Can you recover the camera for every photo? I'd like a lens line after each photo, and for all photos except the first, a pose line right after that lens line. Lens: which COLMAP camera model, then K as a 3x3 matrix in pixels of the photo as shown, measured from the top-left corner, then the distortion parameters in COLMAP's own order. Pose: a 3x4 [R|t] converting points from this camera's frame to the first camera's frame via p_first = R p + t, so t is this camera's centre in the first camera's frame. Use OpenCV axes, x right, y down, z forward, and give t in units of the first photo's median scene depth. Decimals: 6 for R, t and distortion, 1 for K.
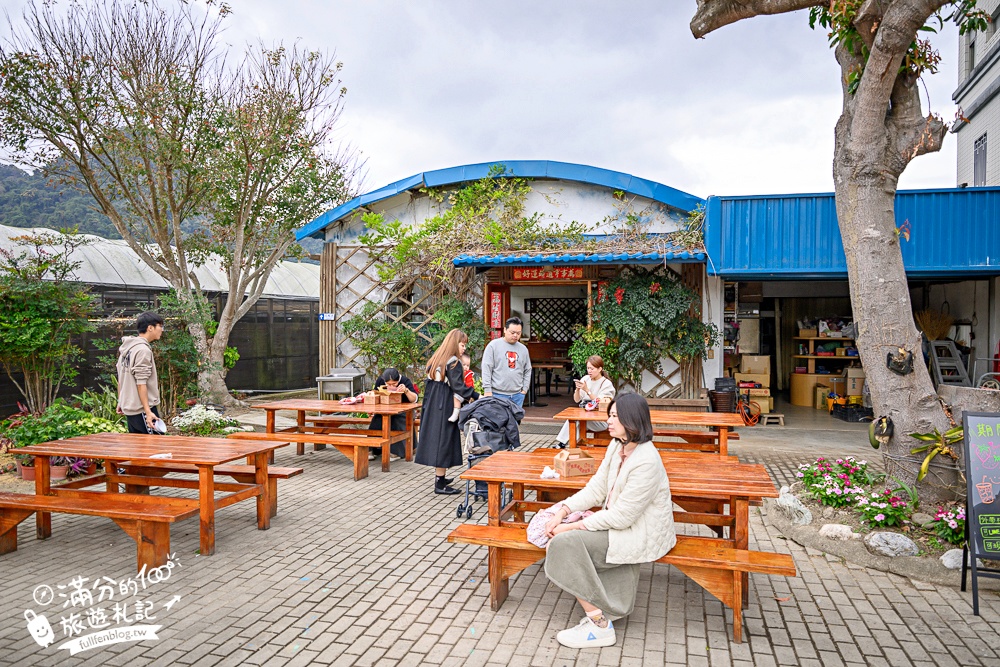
lens RADIAL K [[704.4, 0, 500.0], [0, 704.4, 334.0], [0, 0, 1]] dist [0.011191, -0.007749]
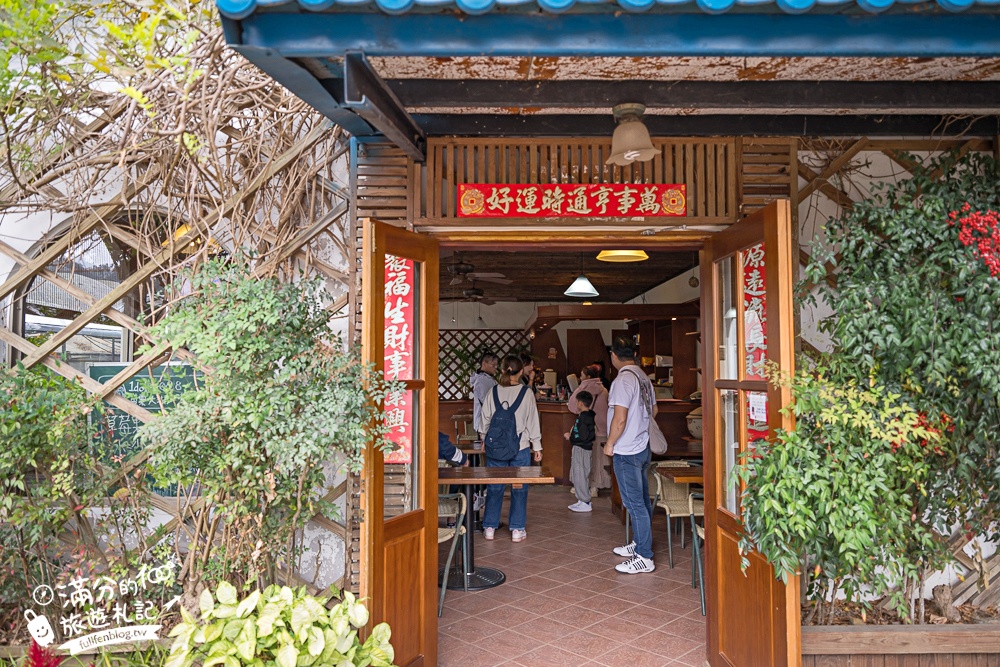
lens RADIAL K [[704.4, 0, 499.6], [0, 704.4, 333.5], [0, 0, 1]] dist [0.011191, -0.007749]
pose [[0.971801, 0.009182, 0.235622, -0.032247], [0.007426, 0.997554, -0.069501, -0.007233], [-0.235684, 0.069291, 0.969356, 0.686653]]
